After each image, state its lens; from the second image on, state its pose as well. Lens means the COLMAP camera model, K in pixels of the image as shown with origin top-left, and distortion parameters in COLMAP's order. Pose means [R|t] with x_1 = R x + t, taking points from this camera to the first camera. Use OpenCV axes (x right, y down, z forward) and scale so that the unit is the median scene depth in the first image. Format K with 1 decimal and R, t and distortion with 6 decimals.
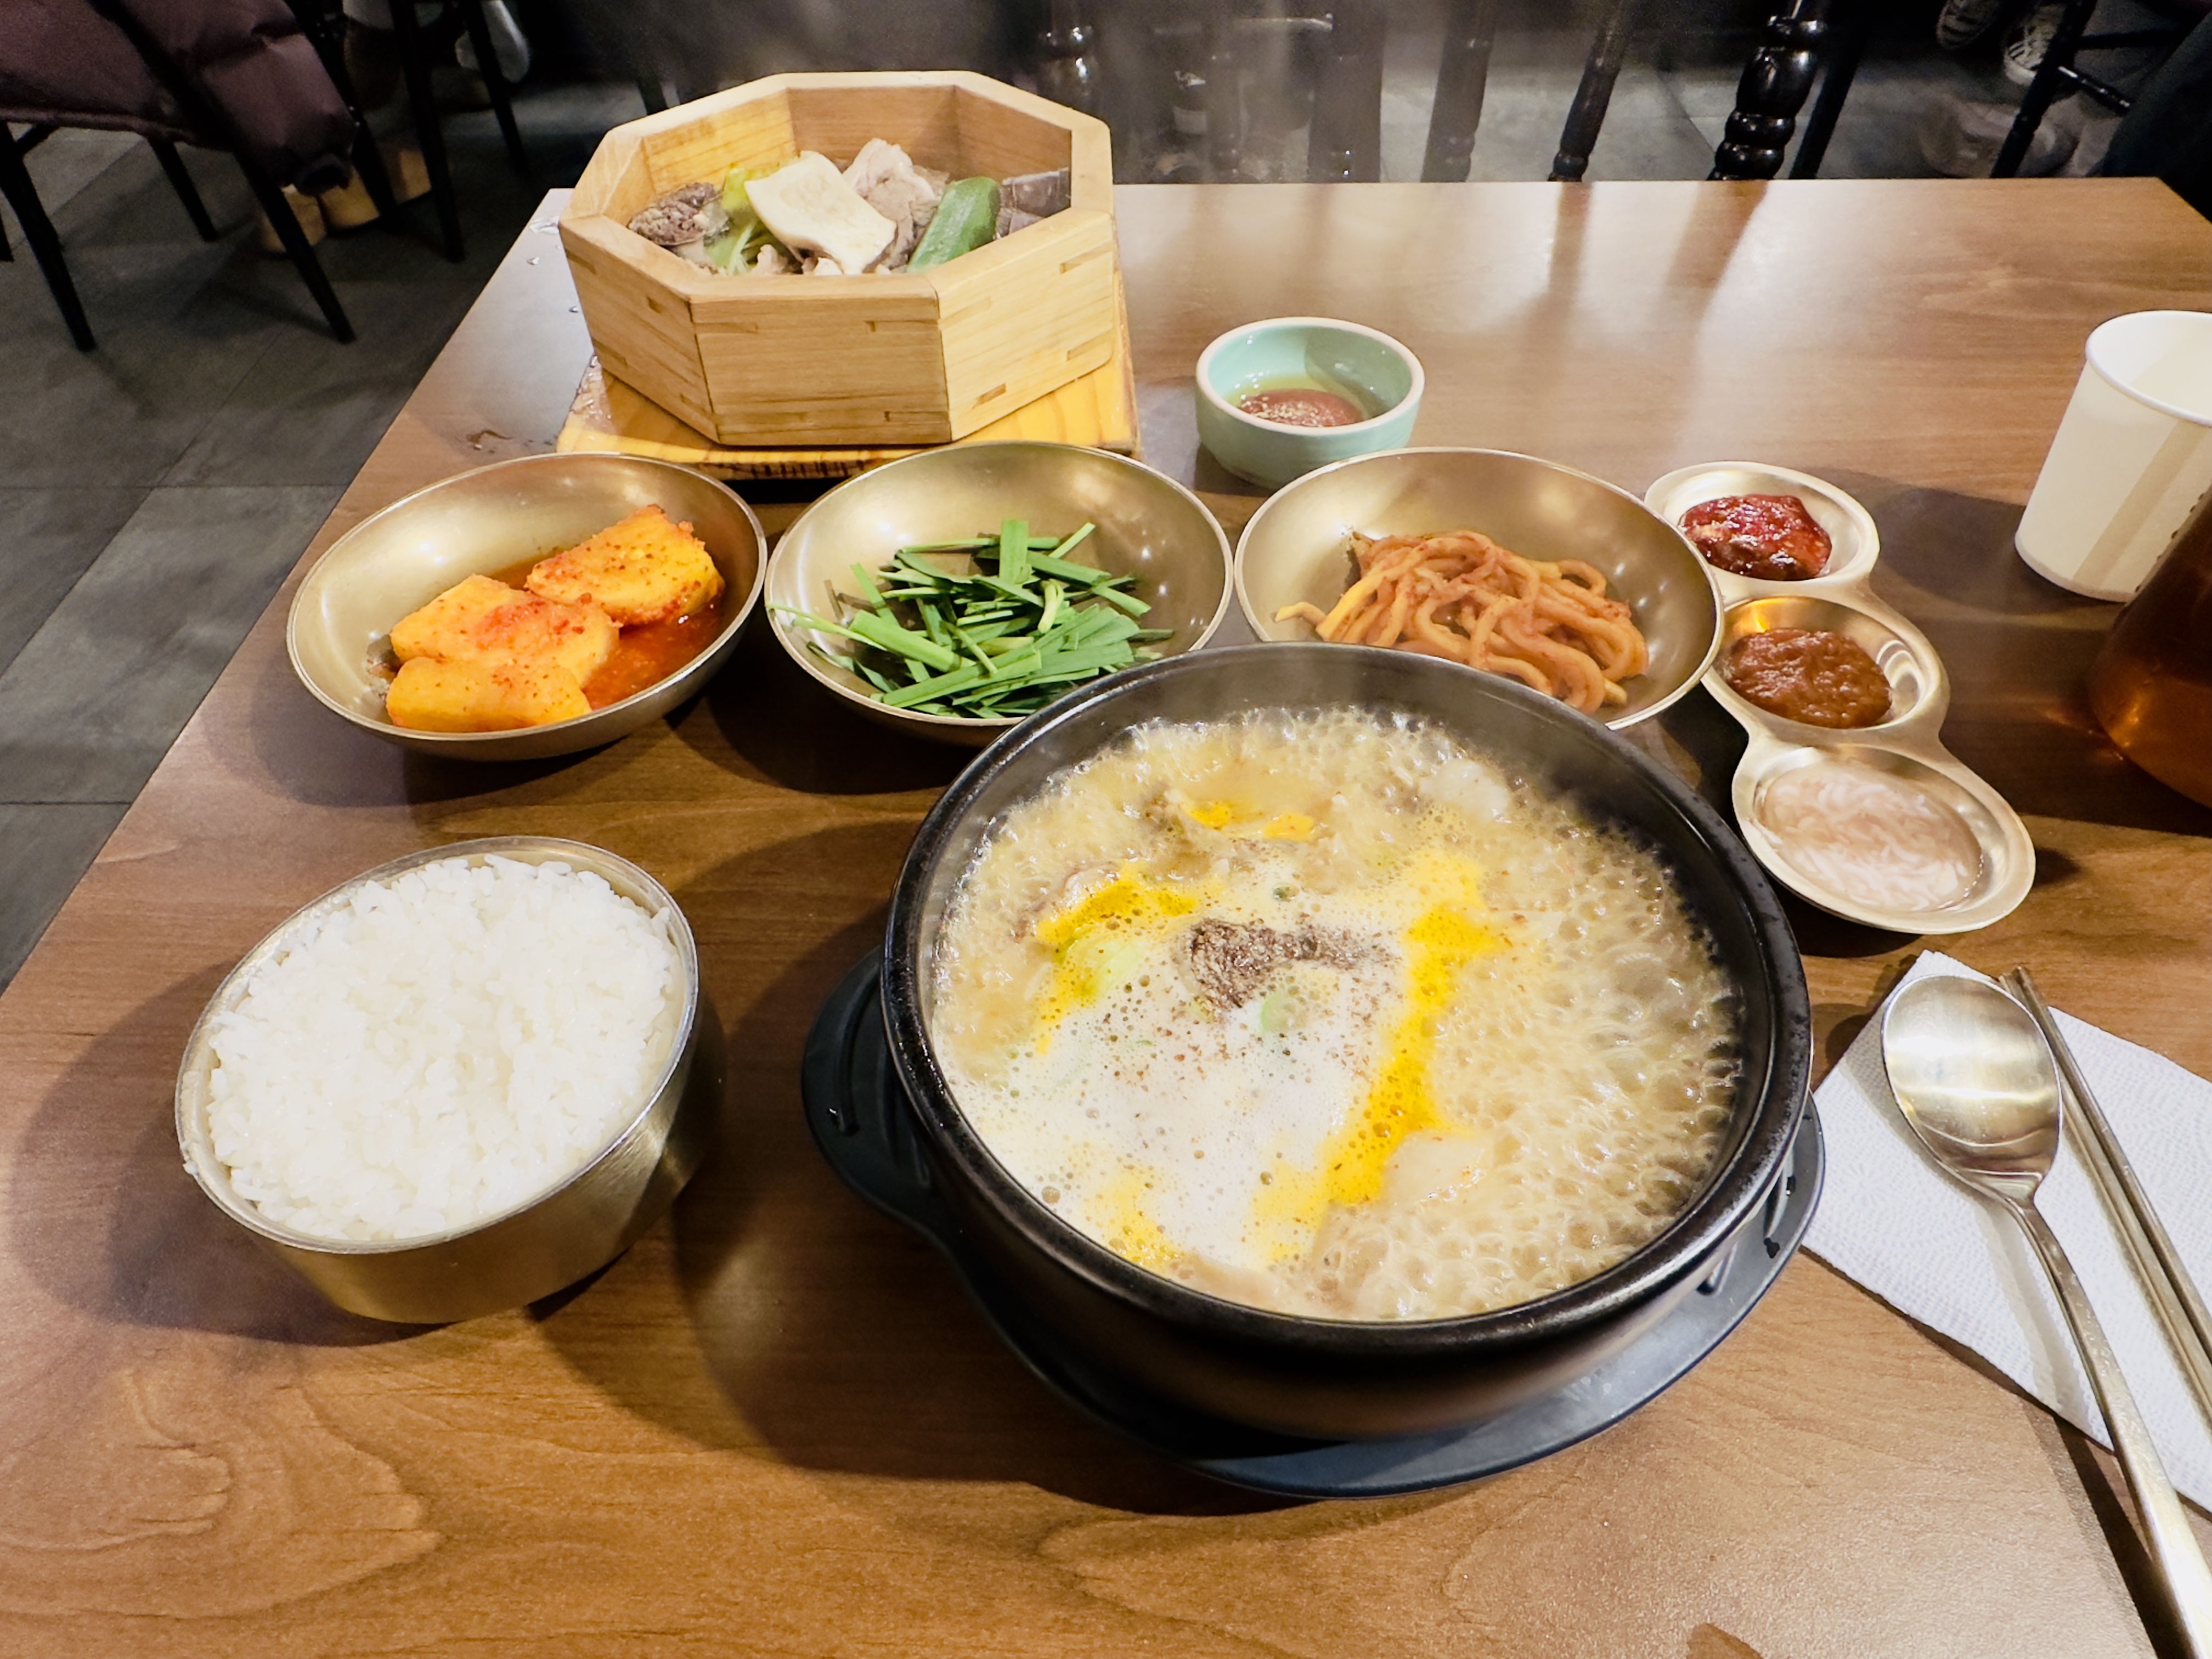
lens RADIAL K [[1471.3, 0, 1038.6], [0, 1471.3, 861.6], [0, 0, 1]] dist [-0.002202, -0.001398]
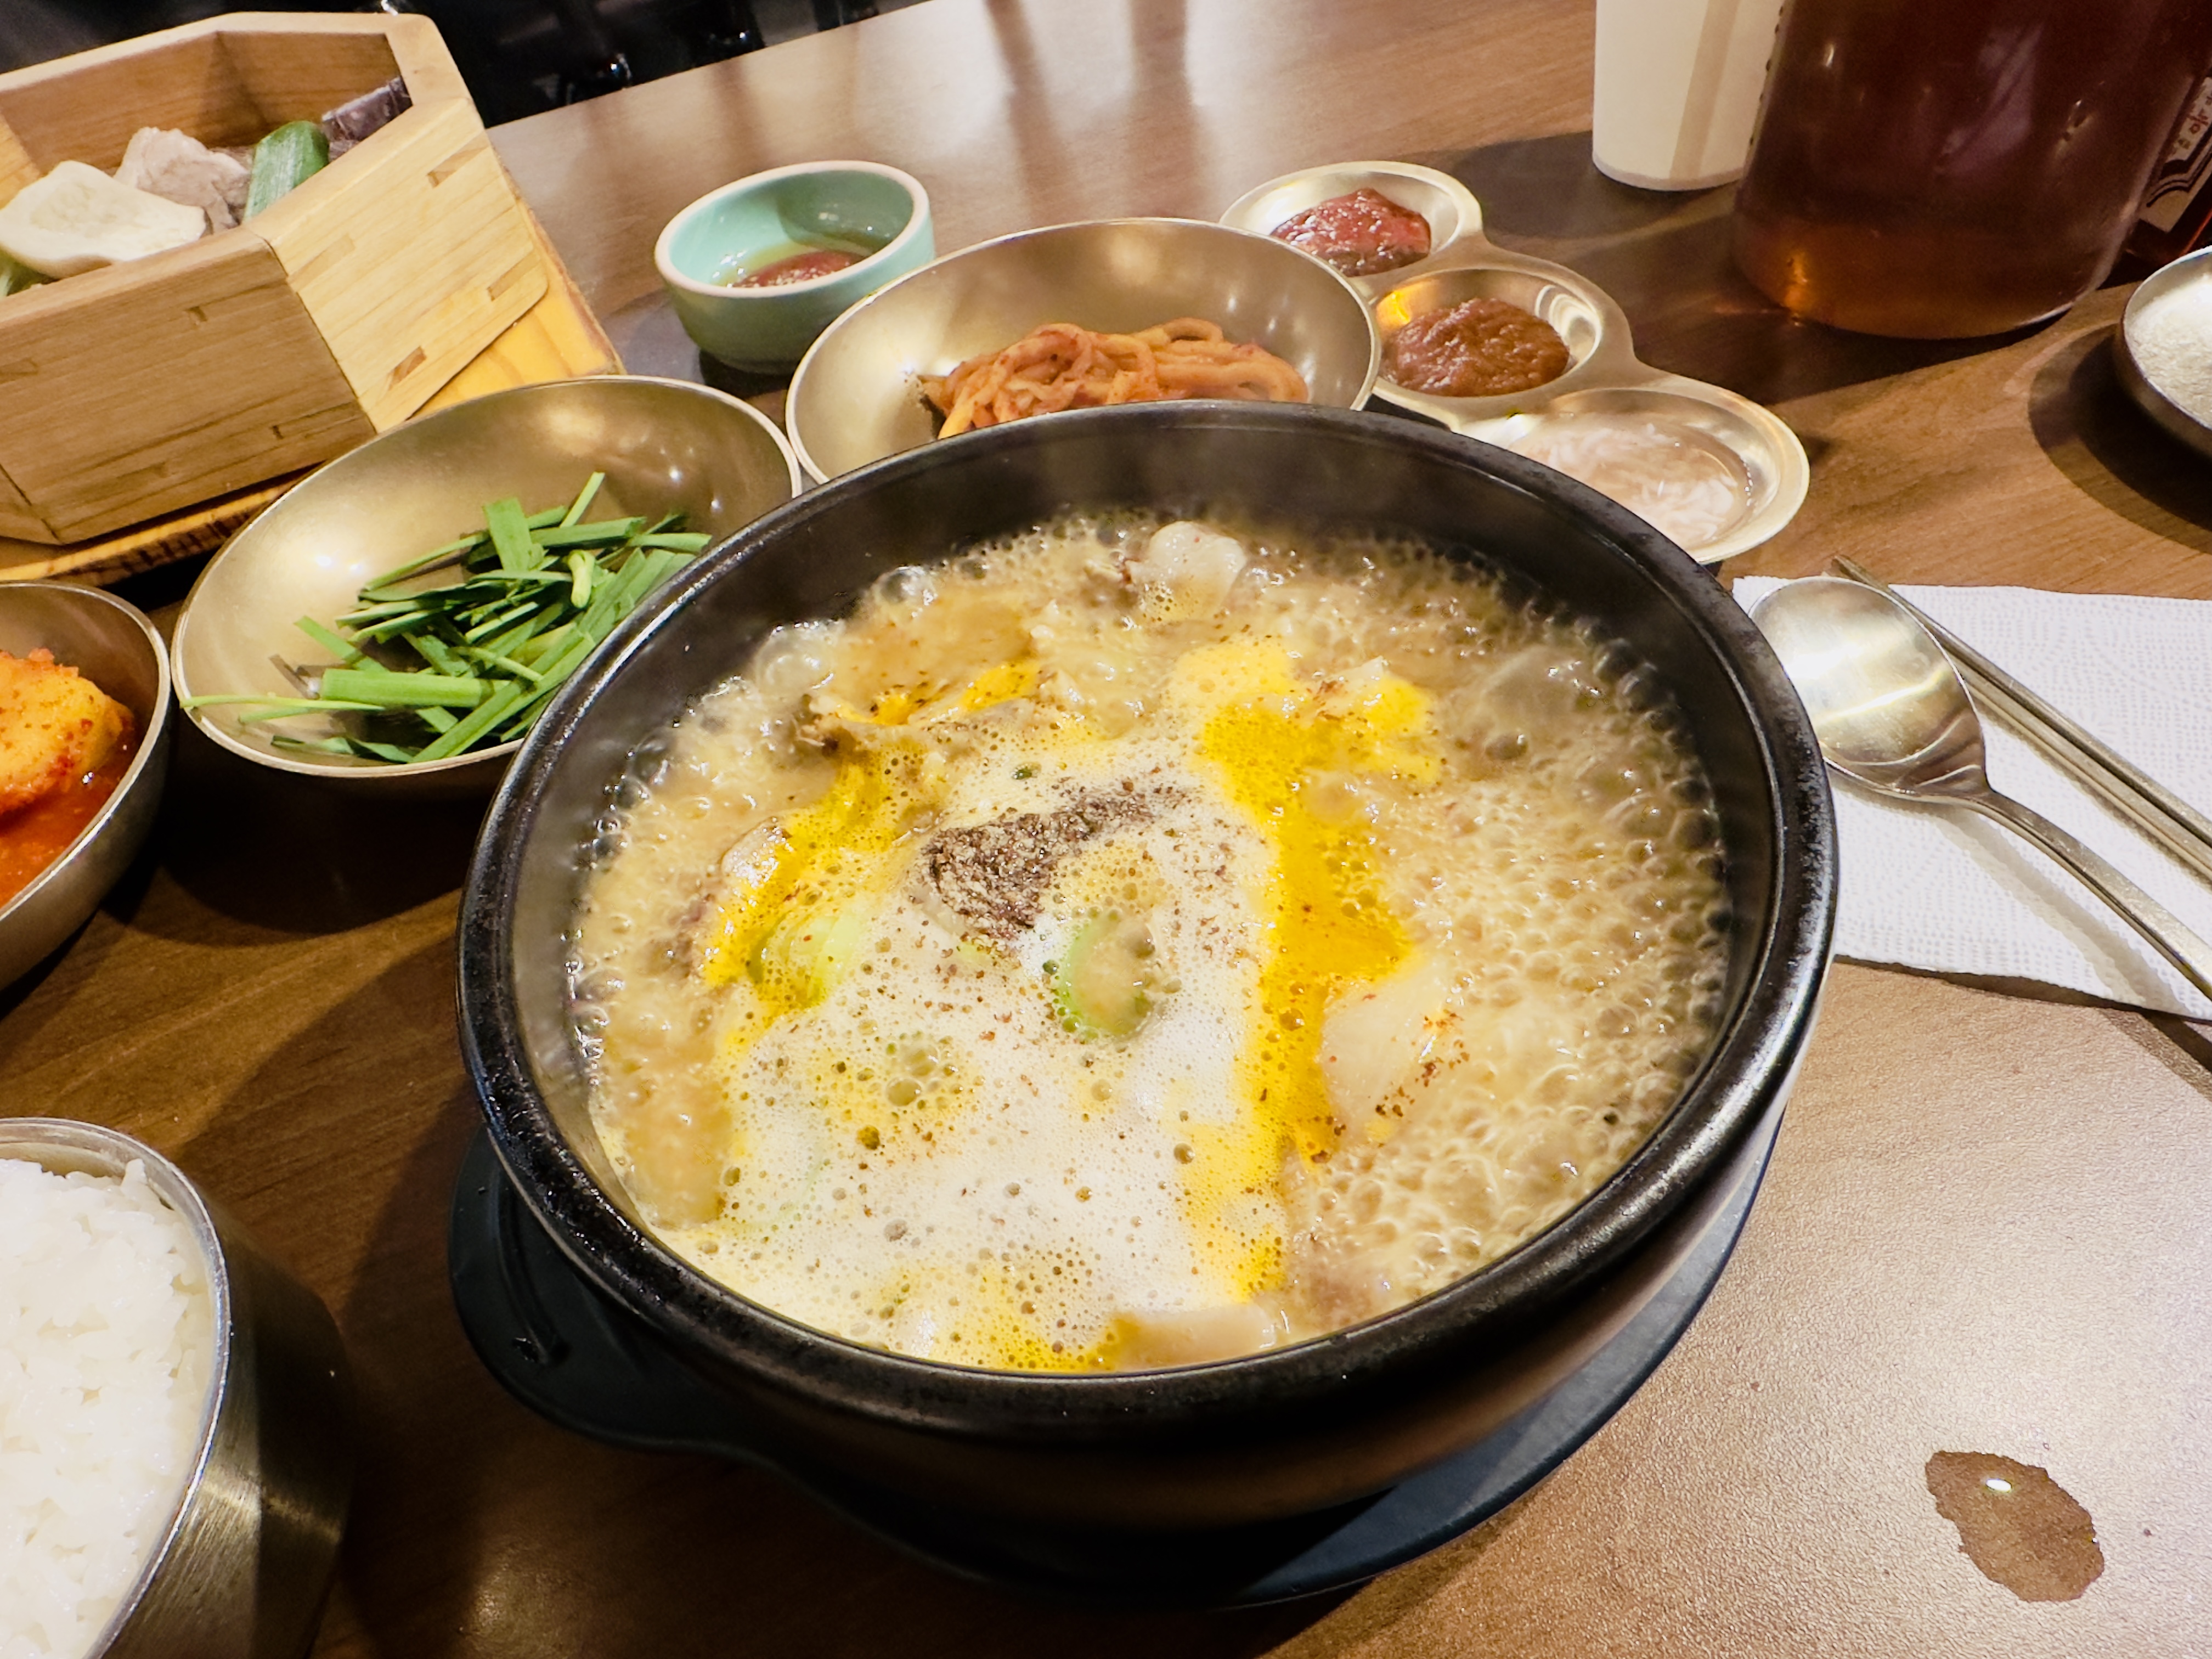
lens RADIAL K [[1528.8, 0, 1066.7], [0, 1528.8, 890.2], [0, 0, 1]] dist [-0.005915, 0.002748]
pose [[0.900056, -0.385031, 0.204084, 0.009910], [0.385604, 0.921856, 0.038600, 0.036999], [-0.202998, 0.043954, 0.978192, 0.195652]]
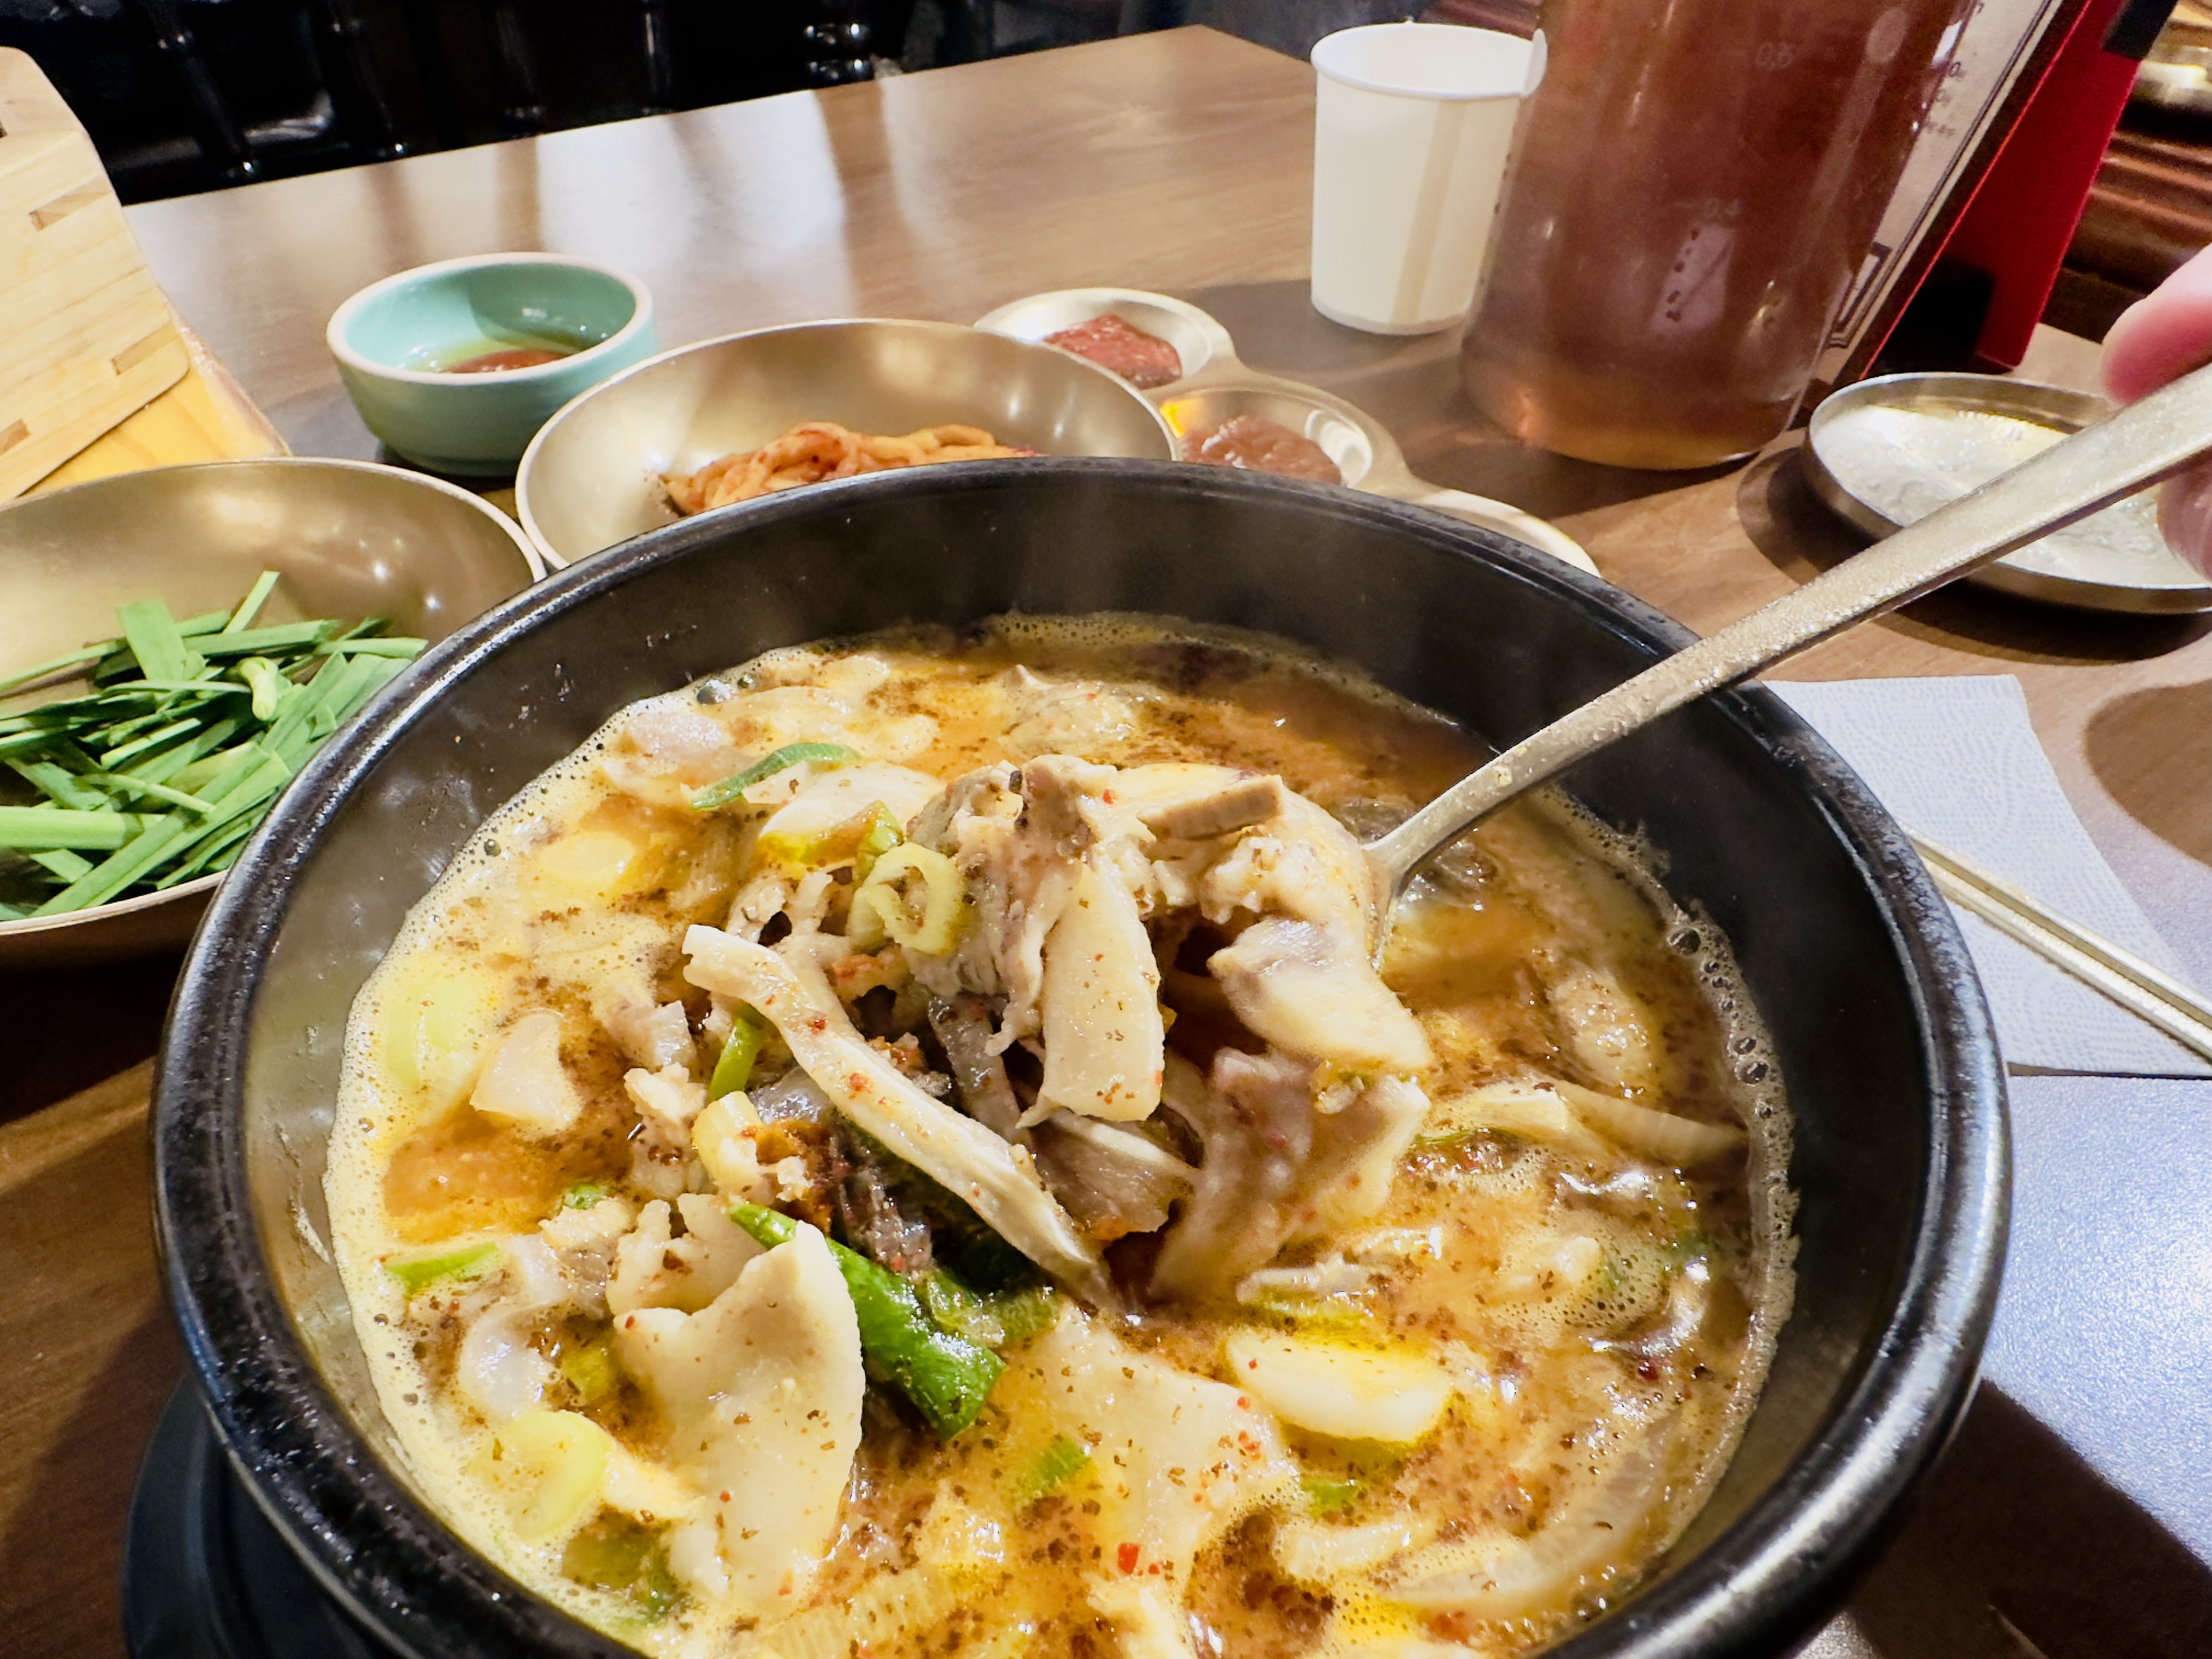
lens RADIAL K [[1467.6, 0, 1101.9], [0, 1467.6, 937.5], [0, 0, 1]] dist [-0.005526, -0.000543]
pose [[0.798267, -0.408740, 0.442381, -0.023822], [0.421751, 0.903693, 0.073930, 0.019568], [-0.429995, 0.127559, 0.893775, 0.322945]]
